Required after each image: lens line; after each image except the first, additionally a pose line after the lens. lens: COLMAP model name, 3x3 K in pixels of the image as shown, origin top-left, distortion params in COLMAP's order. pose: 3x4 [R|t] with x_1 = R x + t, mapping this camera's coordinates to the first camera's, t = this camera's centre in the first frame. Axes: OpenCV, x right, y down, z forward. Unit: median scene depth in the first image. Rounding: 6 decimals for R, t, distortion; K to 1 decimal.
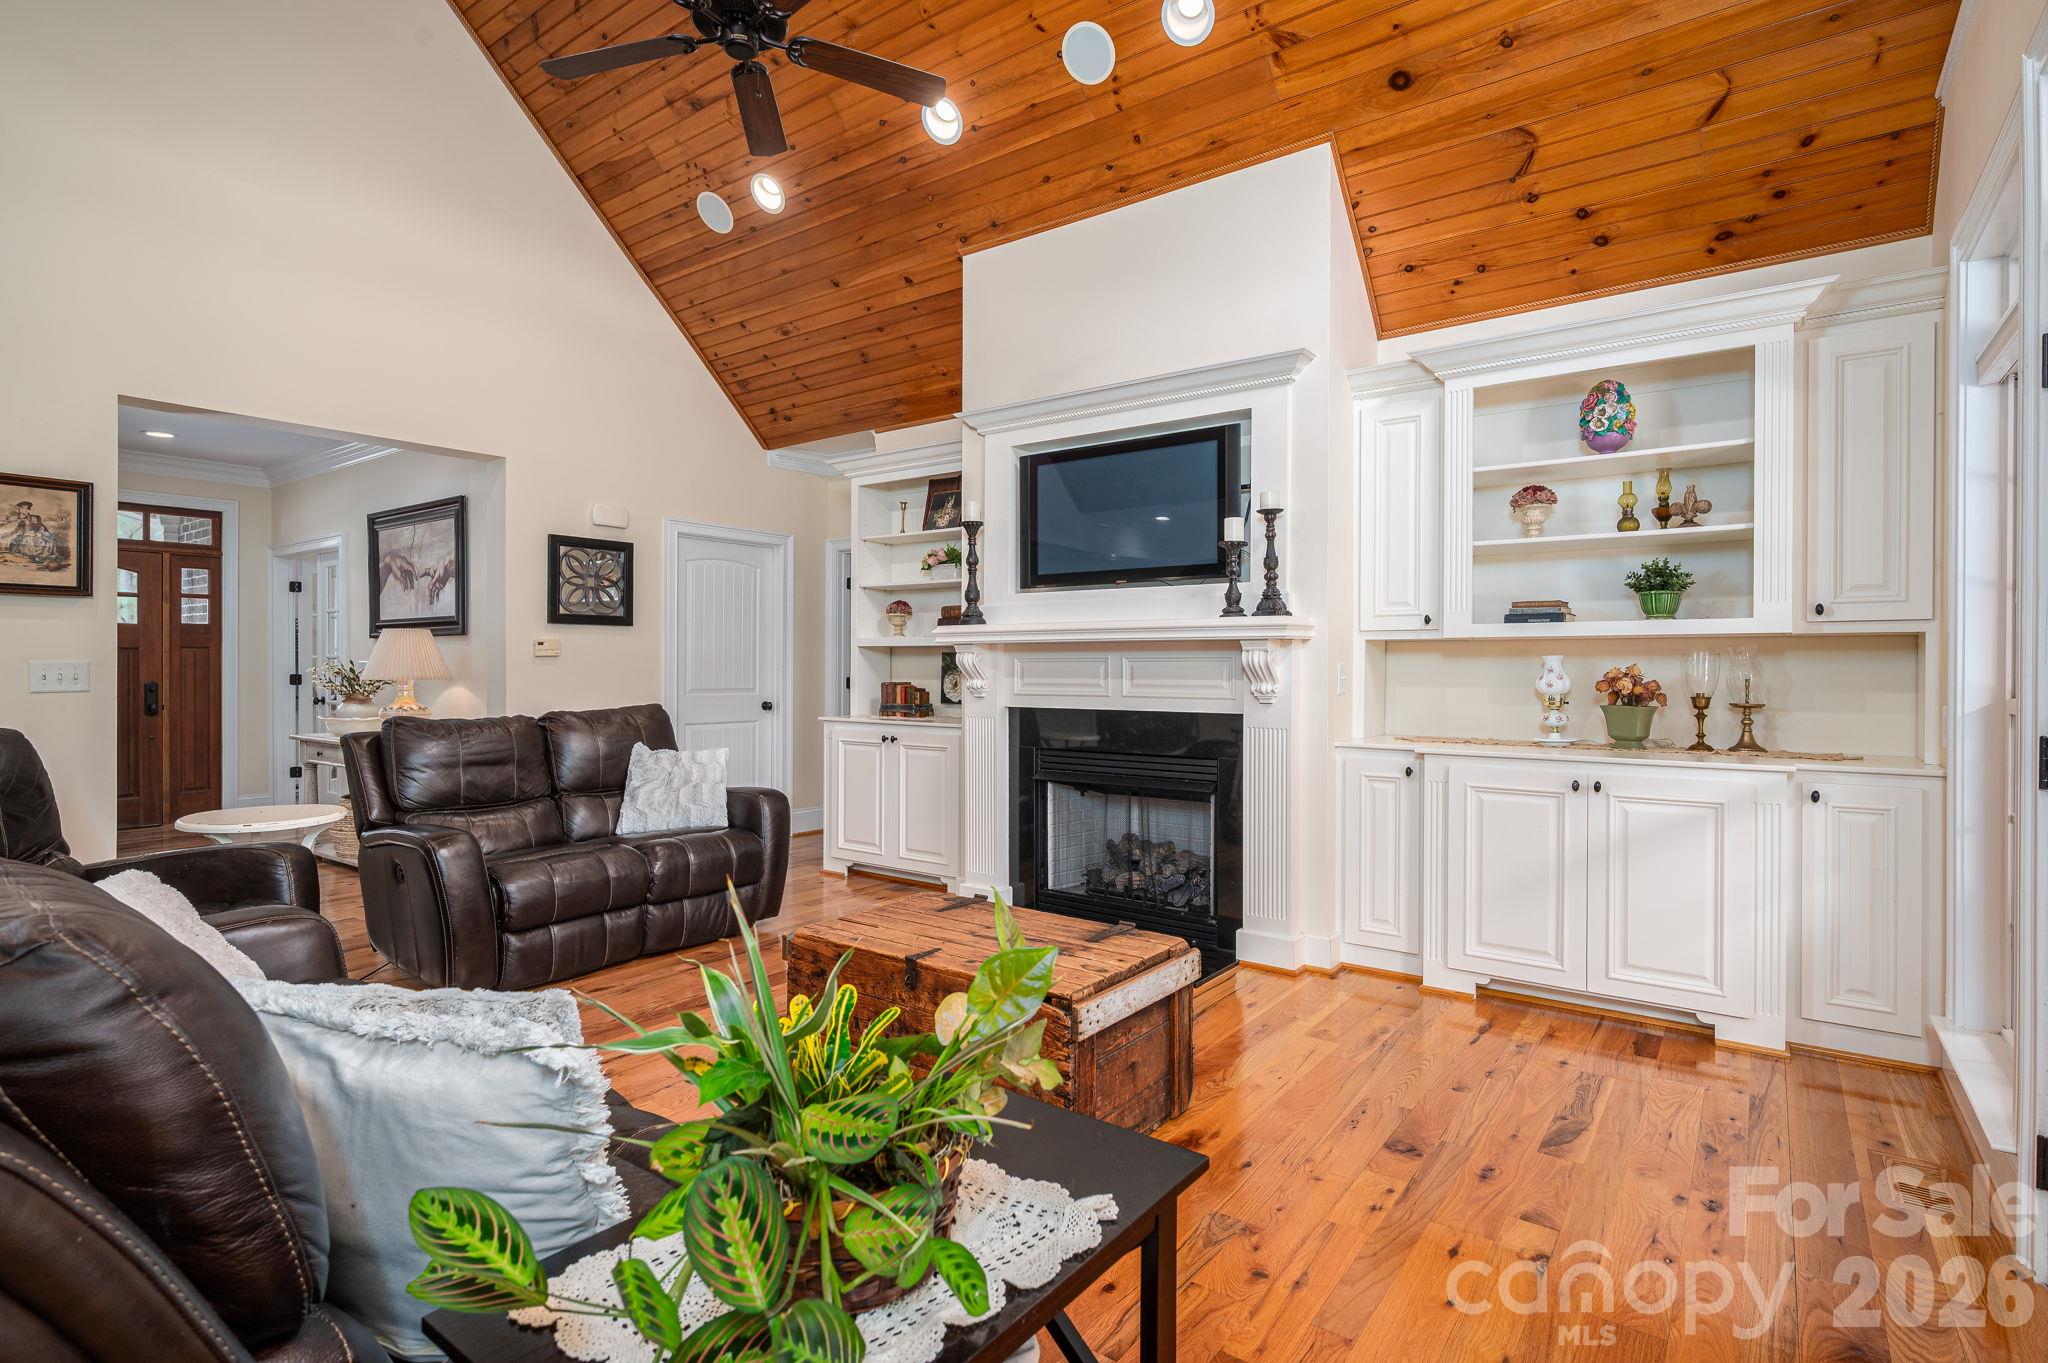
lens RADIAL K [[1010.5, 0, 1059.7], [0, 1010.5, 662.5], [0, 0, 1]] dist [0.000864, -0.000353]
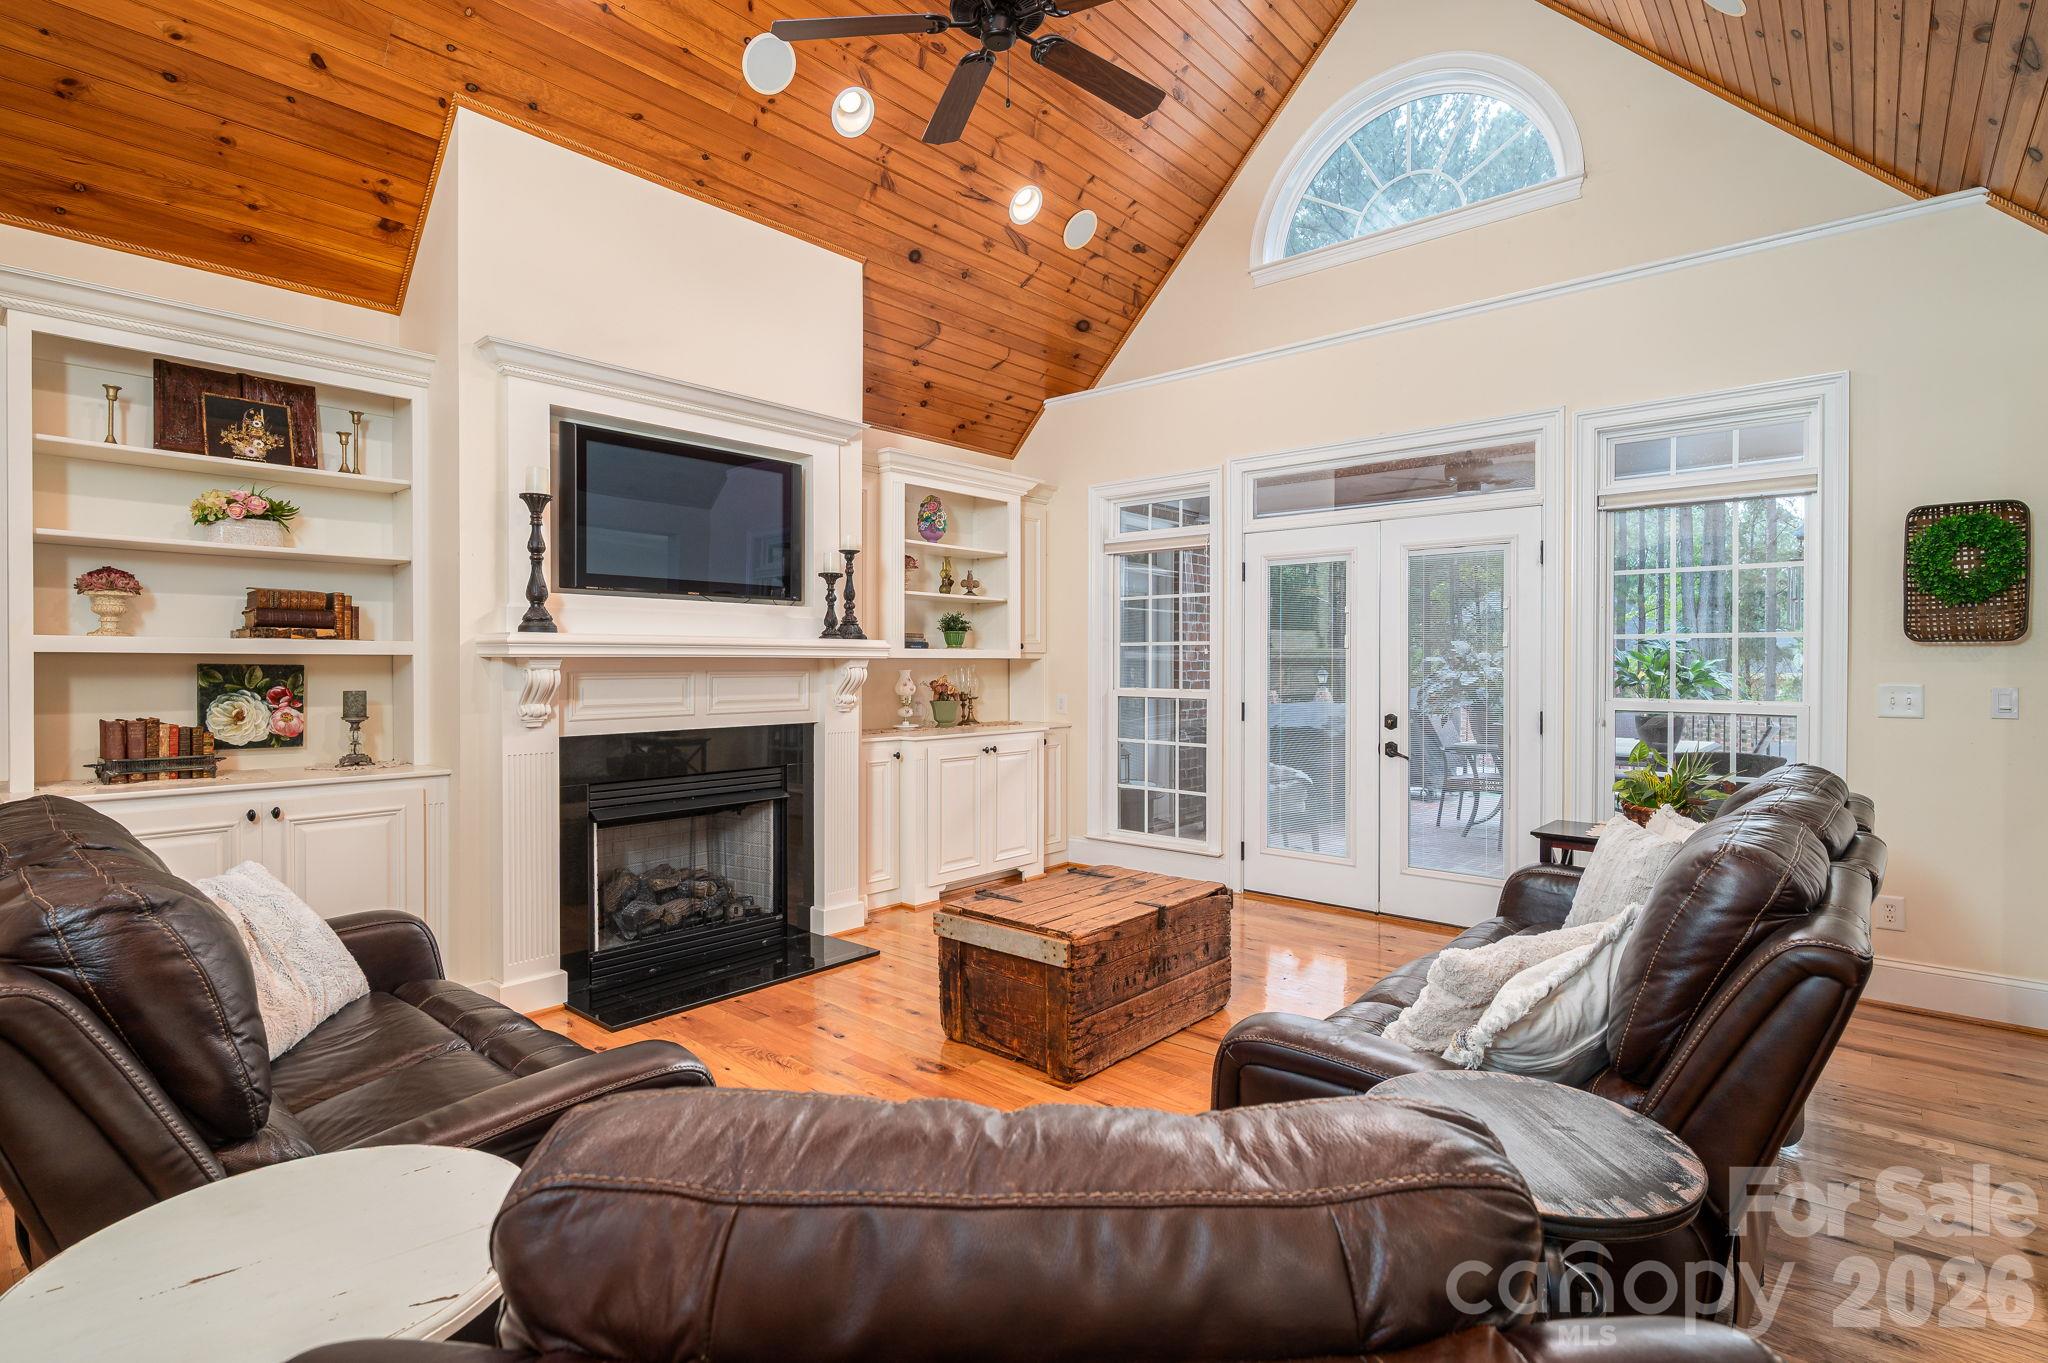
lens RADIAL K [[1010.5, 0, 1073.2], [0, 1010.5, 672.7], [0, 0, 1]] dist [0.000864, -0.000353]
pose [[0.050047, -0.004001, 0.998739, -0.920368], [0.005367, 0.999979, 0.003737, -0.007224], [-0.998732, 0.005174, 0.050067, 0.635042]]
